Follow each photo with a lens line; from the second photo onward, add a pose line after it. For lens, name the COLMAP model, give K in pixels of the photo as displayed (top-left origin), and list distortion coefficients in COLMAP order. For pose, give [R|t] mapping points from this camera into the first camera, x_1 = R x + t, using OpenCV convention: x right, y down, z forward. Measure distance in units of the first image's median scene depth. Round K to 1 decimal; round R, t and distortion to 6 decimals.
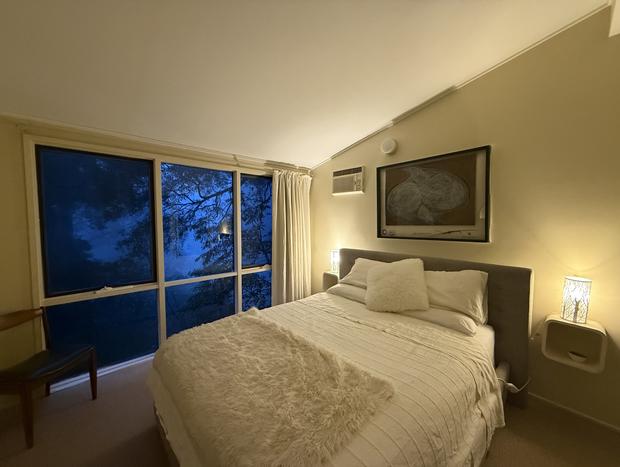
lens RADIAL K [[248.2, 0, 310.0], [0, 248.2, 233.5], [0, 0, 1]] dist [-0.001348, -0.000381]
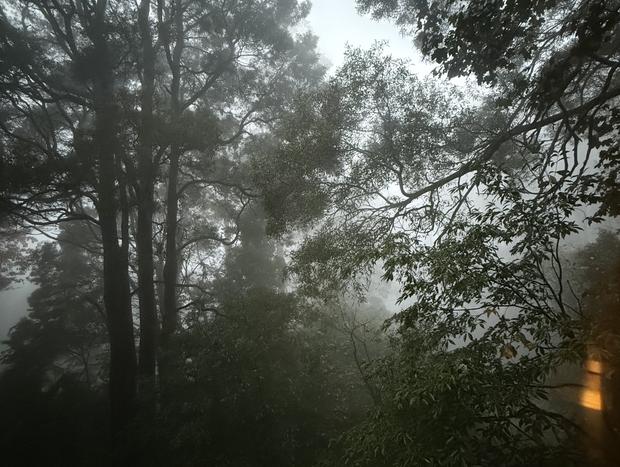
lens RADIAL K [[328.5, 0, 310.0], [0, 328.5, 233.5], [0, 0, 1]] dist [-0.003521, -0.001208]
pose [[0.753368, -0.000362, -0.657599, -0.348863], [-0.034285, 0.998618, -0.039827, -0.068335], [0.656705, 0.052550, 0.752315, 0.948437]]
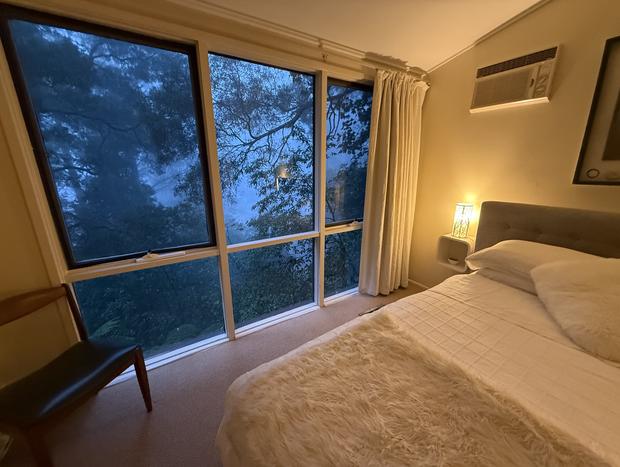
lens RADIAL K [[248.2, 0, 310.0], [0, 248.2, 233.5], [0, 0, 1]] dist [-0.001348, -0.000381]
pose [[0.984209, 0.041373, -0.172110, -0.196740], [-0.004157, 0.977436, 0.211191, 0.010696], [0.176964, -0.207141, 0.962173, 0.312915]]
